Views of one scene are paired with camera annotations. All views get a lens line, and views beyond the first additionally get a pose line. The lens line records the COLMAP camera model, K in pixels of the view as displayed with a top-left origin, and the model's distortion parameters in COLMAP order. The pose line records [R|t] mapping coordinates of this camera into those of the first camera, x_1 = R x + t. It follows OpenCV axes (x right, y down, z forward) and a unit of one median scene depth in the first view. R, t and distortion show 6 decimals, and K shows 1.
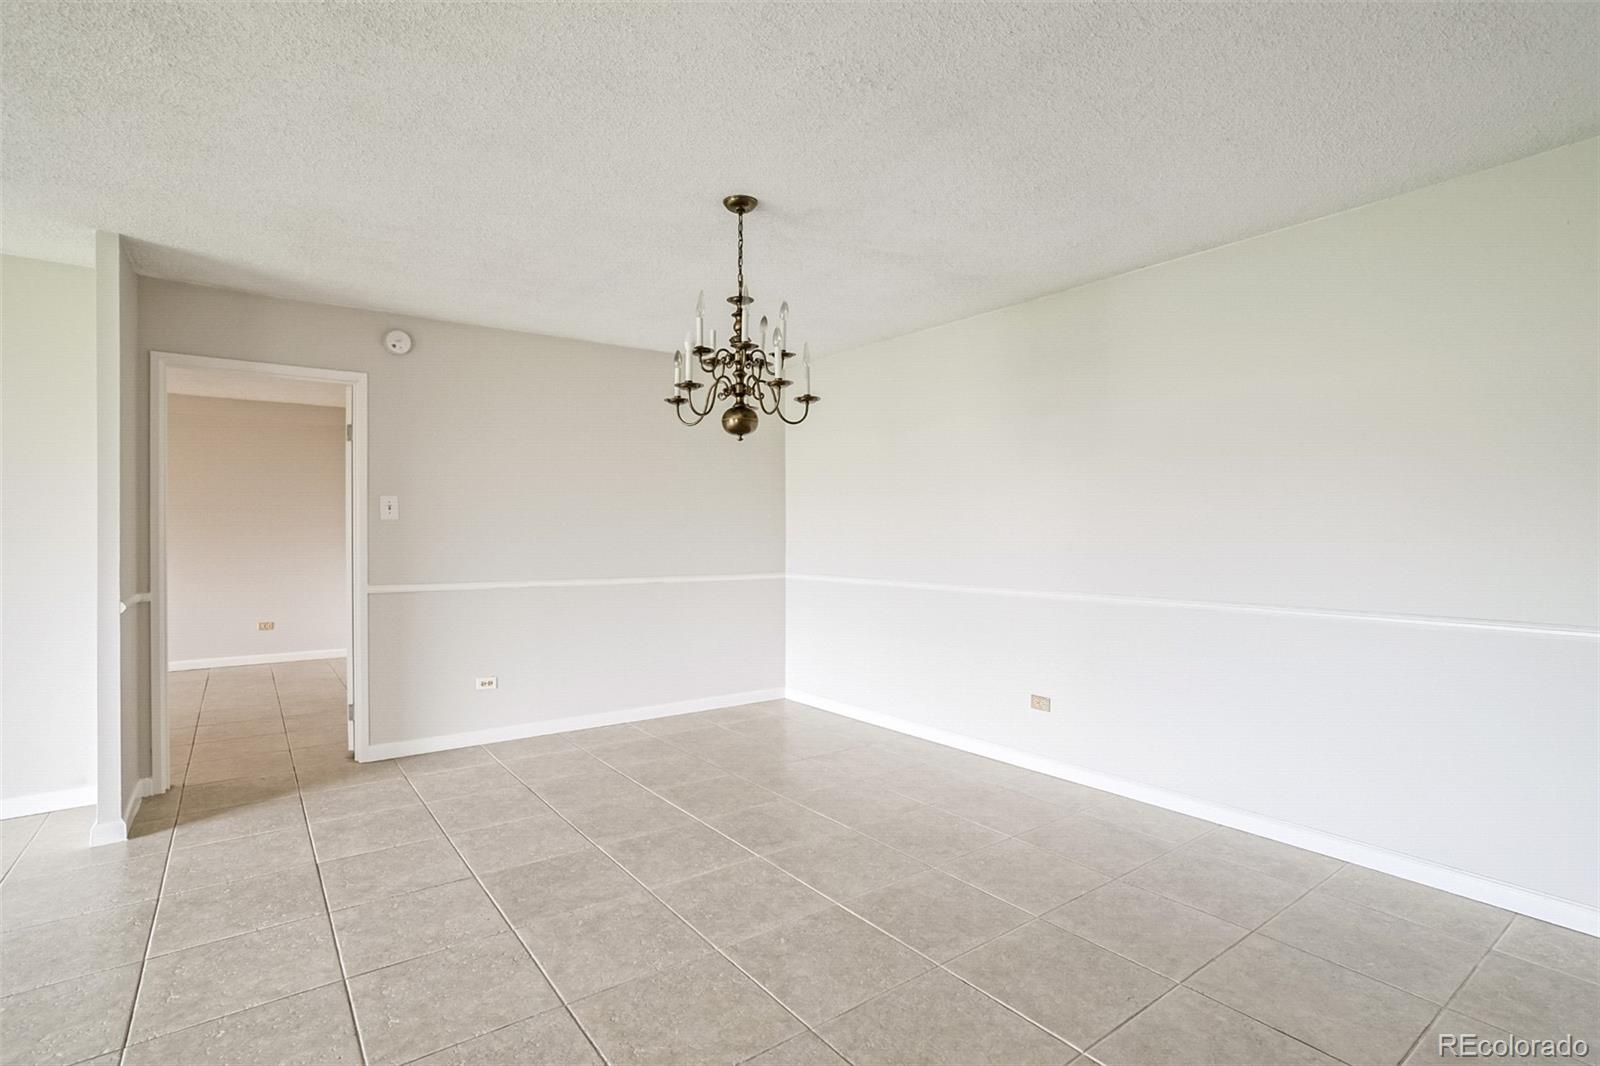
lens RADIAL K [[762.8, 0, 795.8], [0, 762.8, 538.7], [0, 0, 1]] dist [-0.021520, 0.000432]
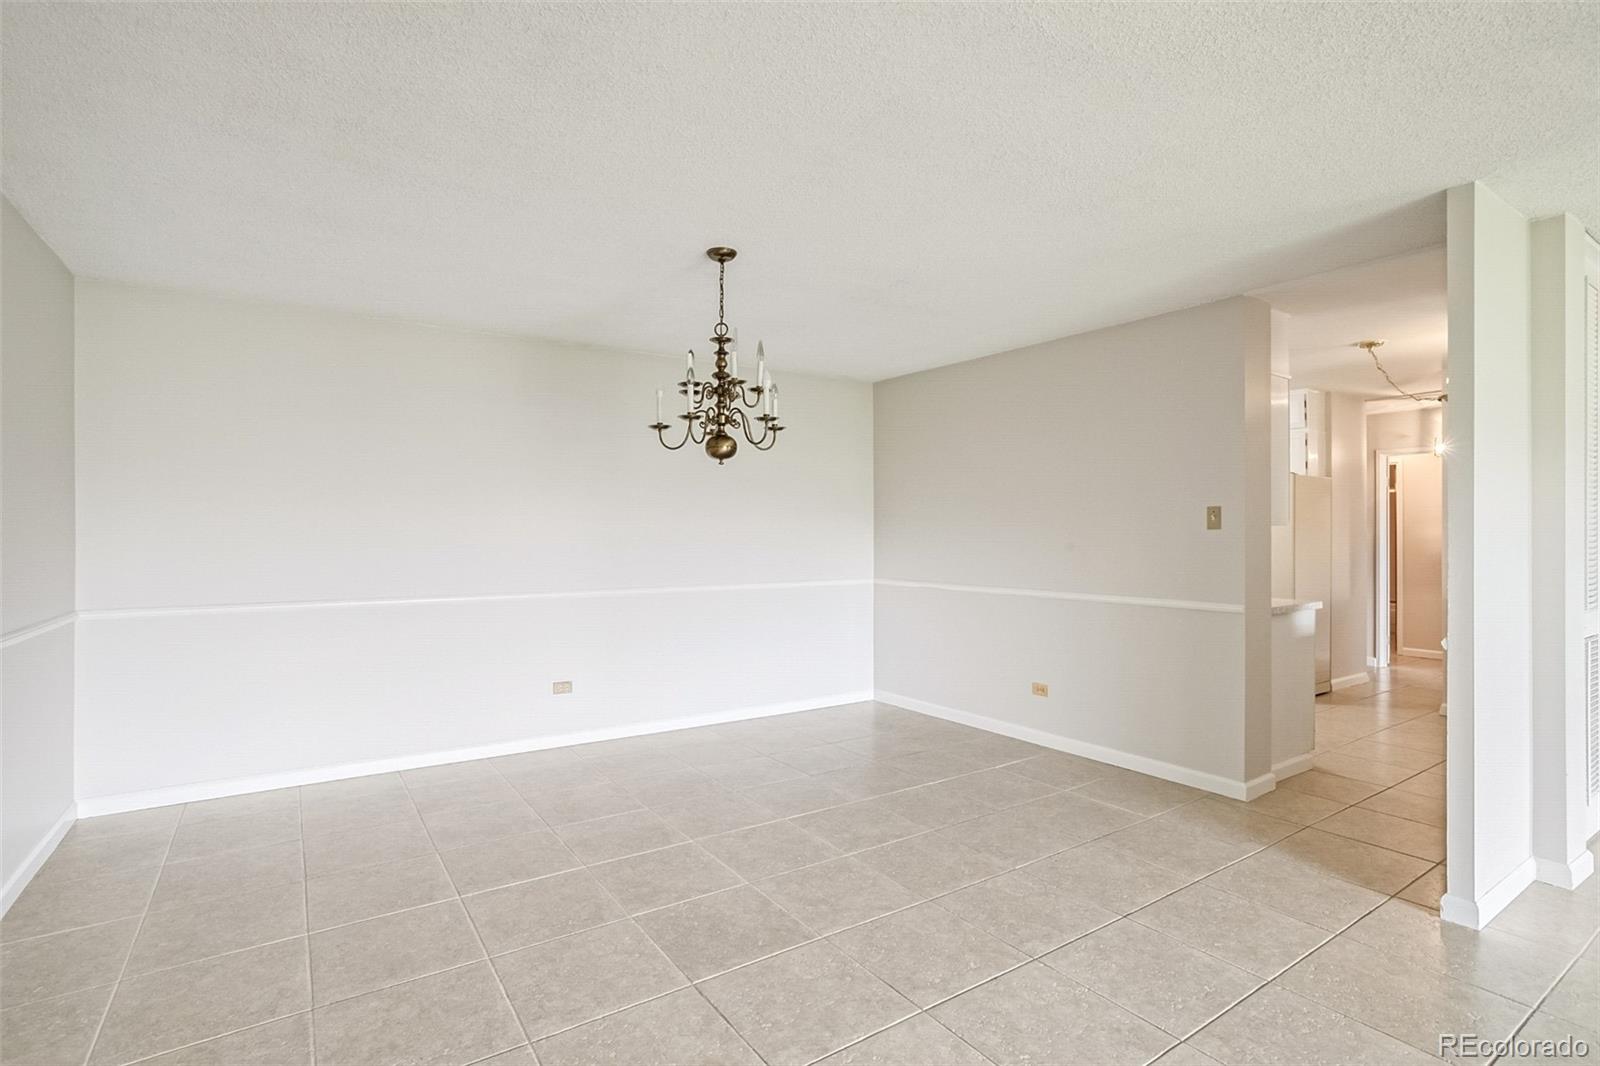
lens RADIAL K [[762.8, 0, 795.5], [0, 762.8, 534.4], [0, 0, 1]] dist [-0.021520, 0.000432]
pose [[0.039515, 0.005132, 0.999206, -1.232811], [-0.000232, 0.999987, -0.005127, -0.020520], [-0.999219, -0.000029, 0.039516, 0.874519]]
